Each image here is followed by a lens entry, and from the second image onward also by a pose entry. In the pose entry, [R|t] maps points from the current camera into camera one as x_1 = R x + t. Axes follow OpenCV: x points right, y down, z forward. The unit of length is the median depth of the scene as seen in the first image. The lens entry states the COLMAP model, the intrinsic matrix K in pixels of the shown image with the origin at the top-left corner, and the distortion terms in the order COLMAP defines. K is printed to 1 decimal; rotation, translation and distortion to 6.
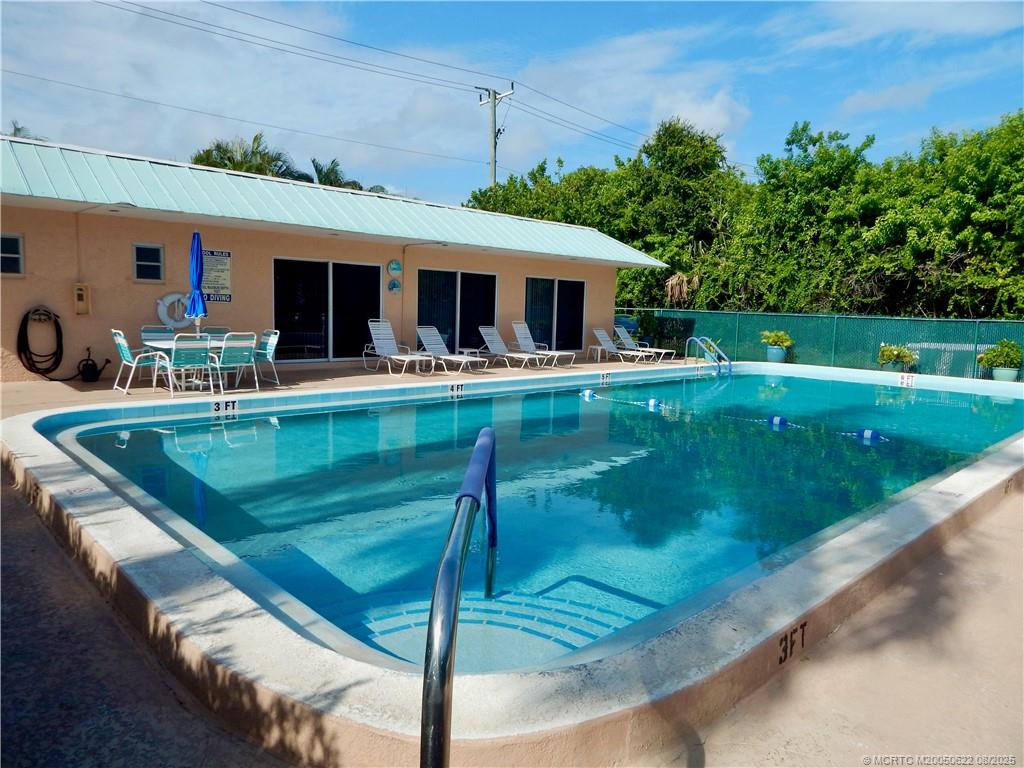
lens RADIAL K [[695.8, 0, 517.3], [0, 695.8, 379.9], [0, 0, 1]] dist [0.009191, -0.002674]
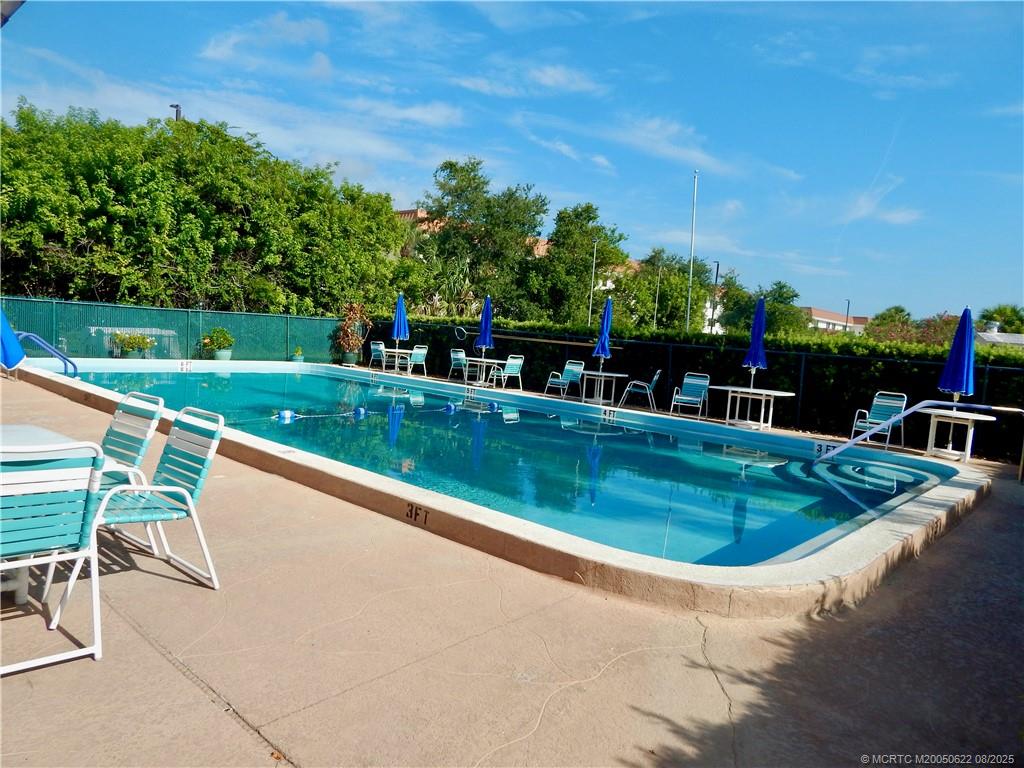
lens RADIAL K [[695.8, 0, 517.2], [0, 695.8, 385.5], [0, 0, 1]] dist [0.009191, -0.002674]
pose [[-0.076217, -0.109377, 0.991074, -0.472851], [0.034509, 0.993080, 0.112253, -0.060534], [-0.996494, 0.042757, -0.071915, 0.450807]]
